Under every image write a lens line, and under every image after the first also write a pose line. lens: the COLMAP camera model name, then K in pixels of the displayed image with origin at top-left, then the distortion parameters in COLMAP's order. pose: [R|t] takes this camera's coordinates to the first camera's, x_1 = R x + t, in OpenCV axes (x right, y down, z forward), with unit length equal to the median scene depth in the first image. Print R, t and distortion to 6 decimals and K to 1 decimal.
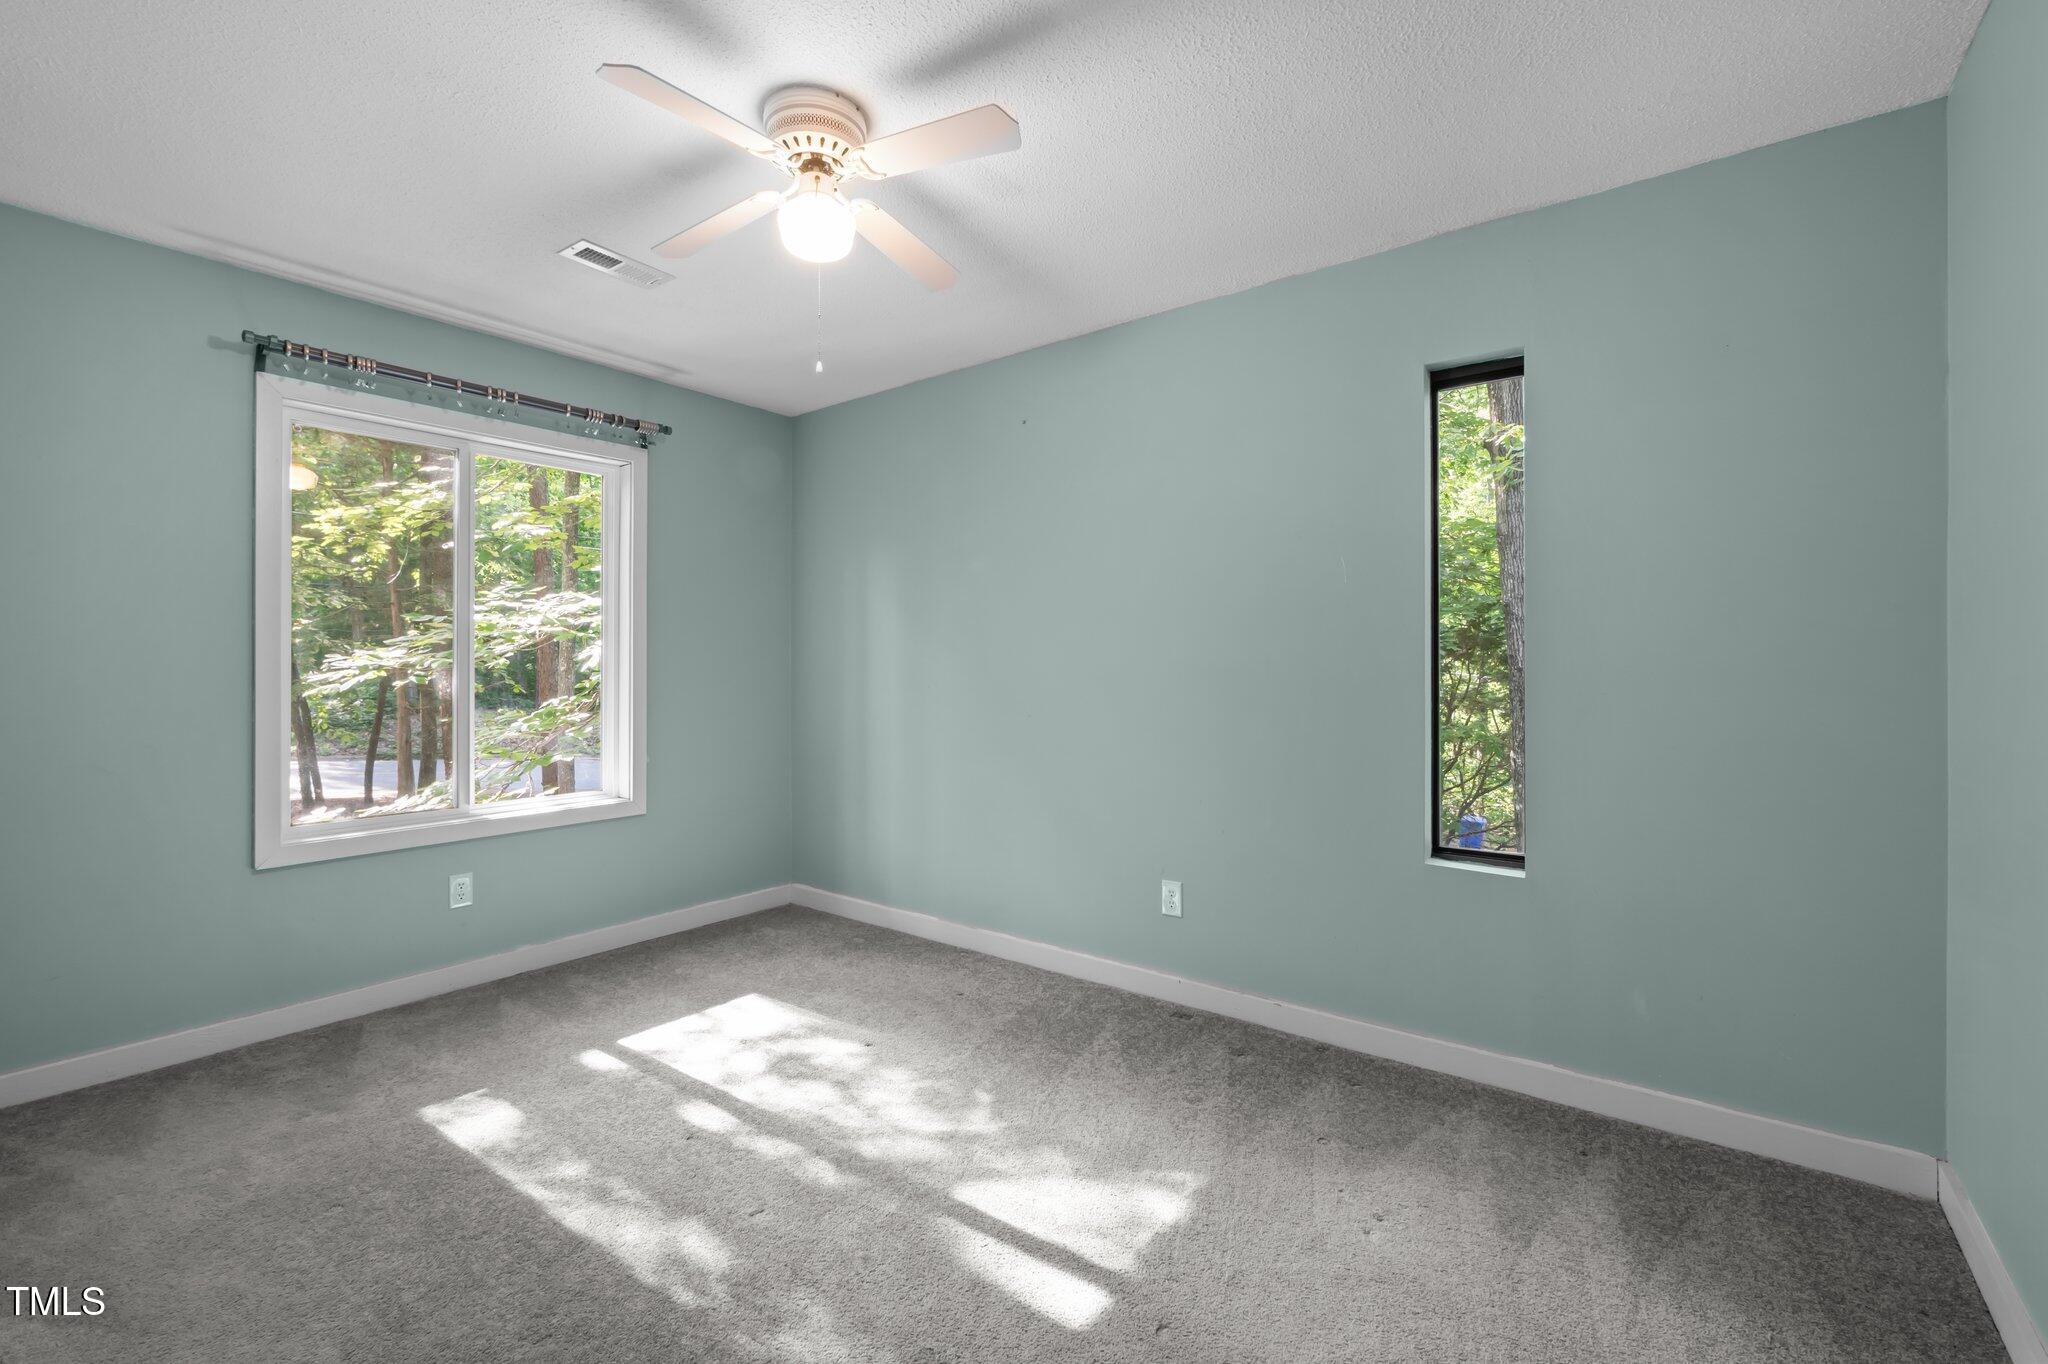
lens RADIAL K [[940.8, 0, 1024.0], [0, 940.8, 682.0], [0, 0, 1]] dist [-0.000936, 0.000022]
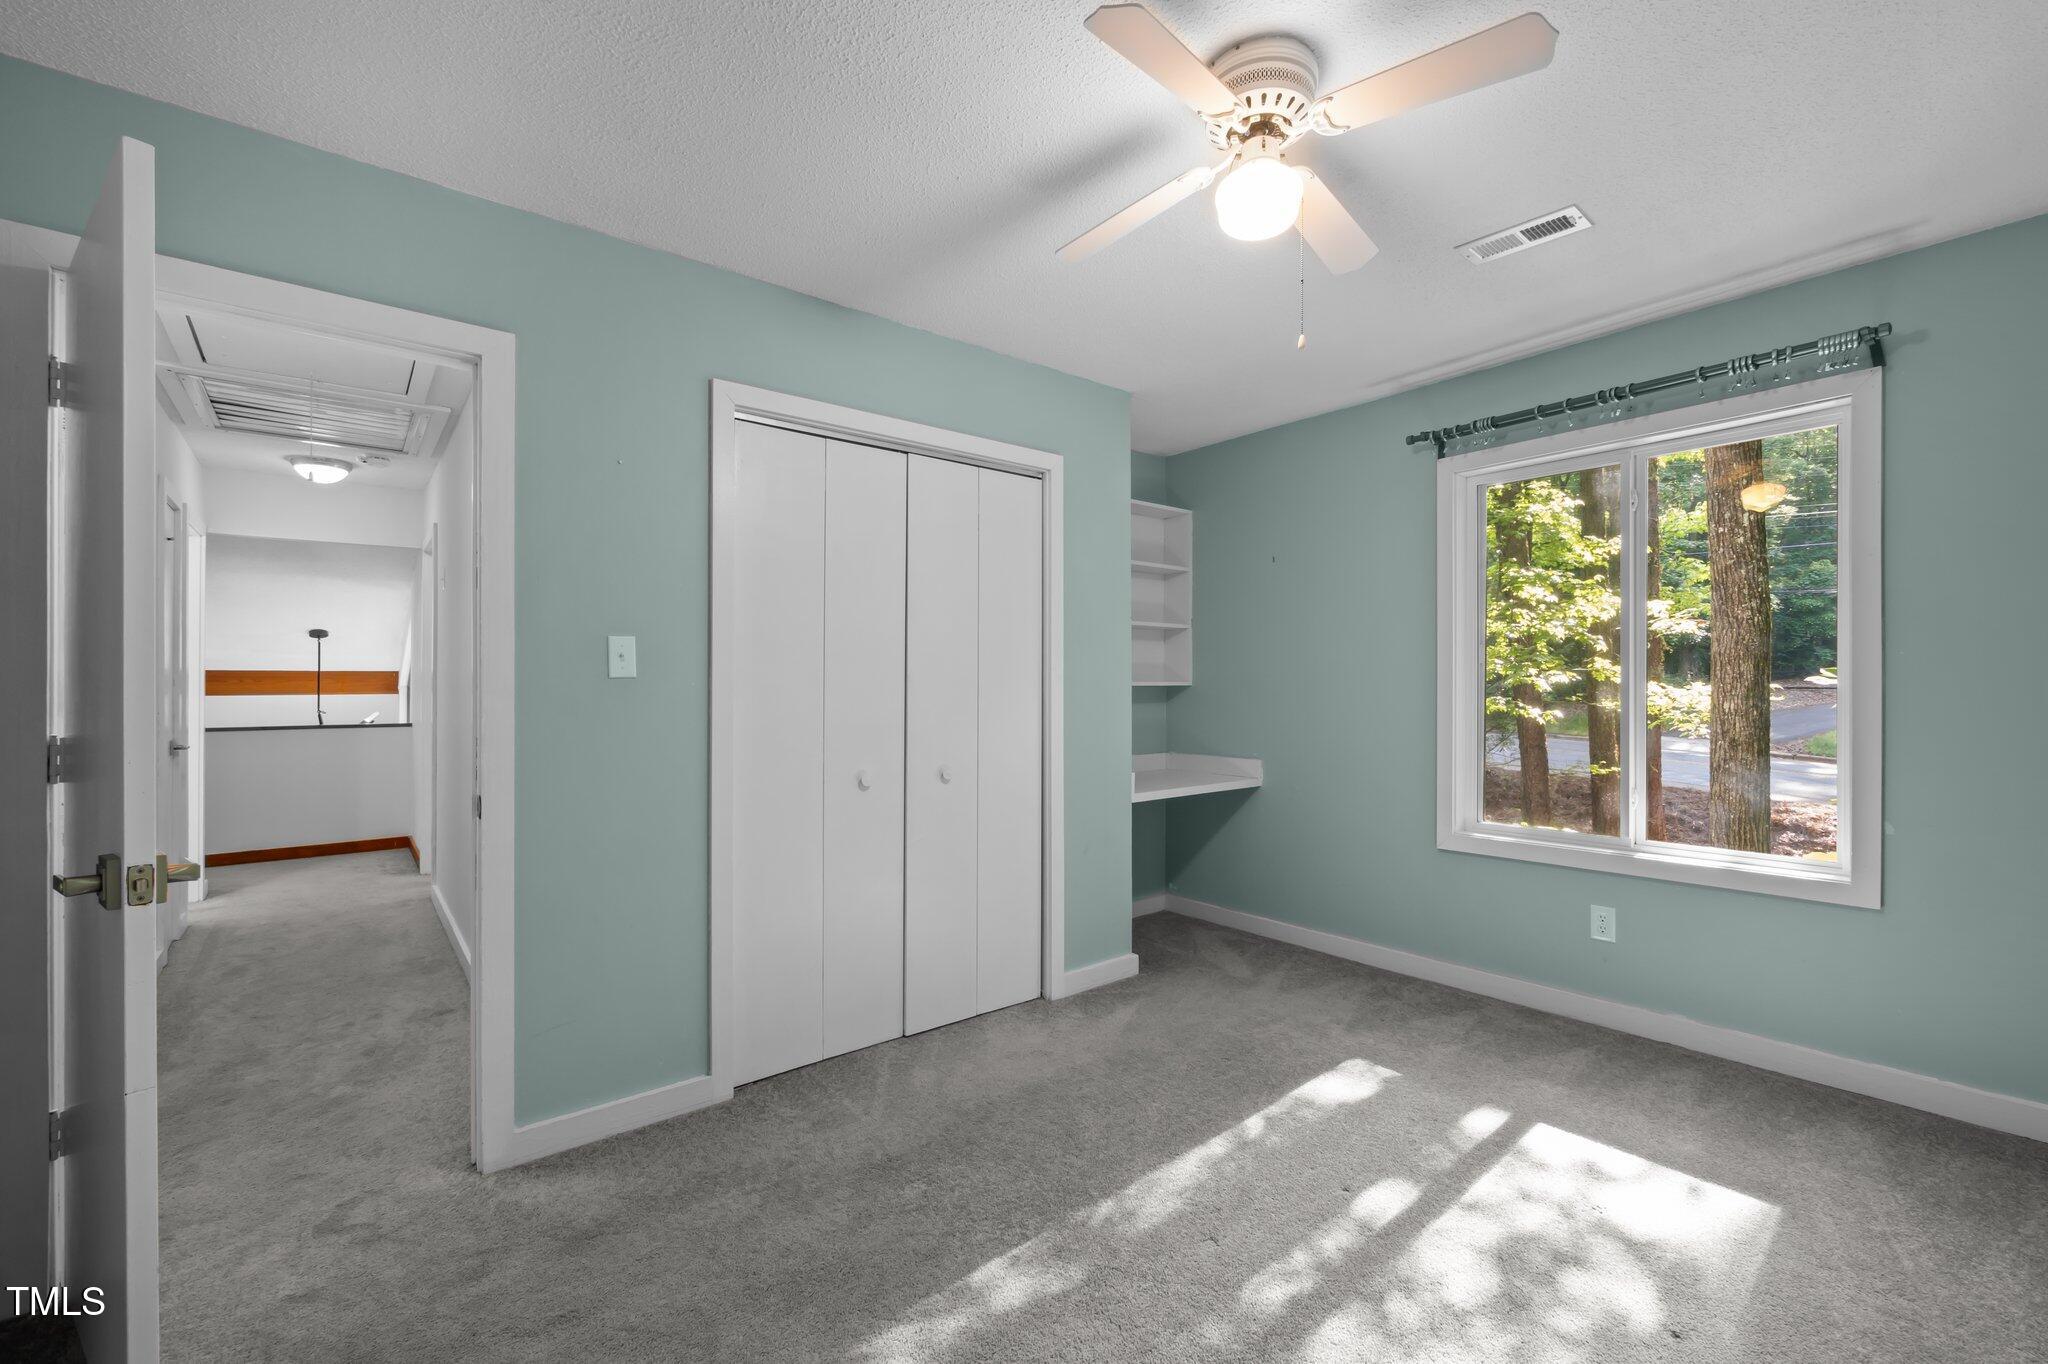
lens RADIAL K [[864.8, 0, 1022.9], [0, 864.8, 695.4], [0, 0, 1]] dist [-0.006859, 0.000002]
pose [[-0.274431, 0.011252, -0.961541, 0.452822], [-0.010008, 0.999844, 0.014556, -0.019943], [0.961555, 0.013618, -0.274275, 0.743672]]
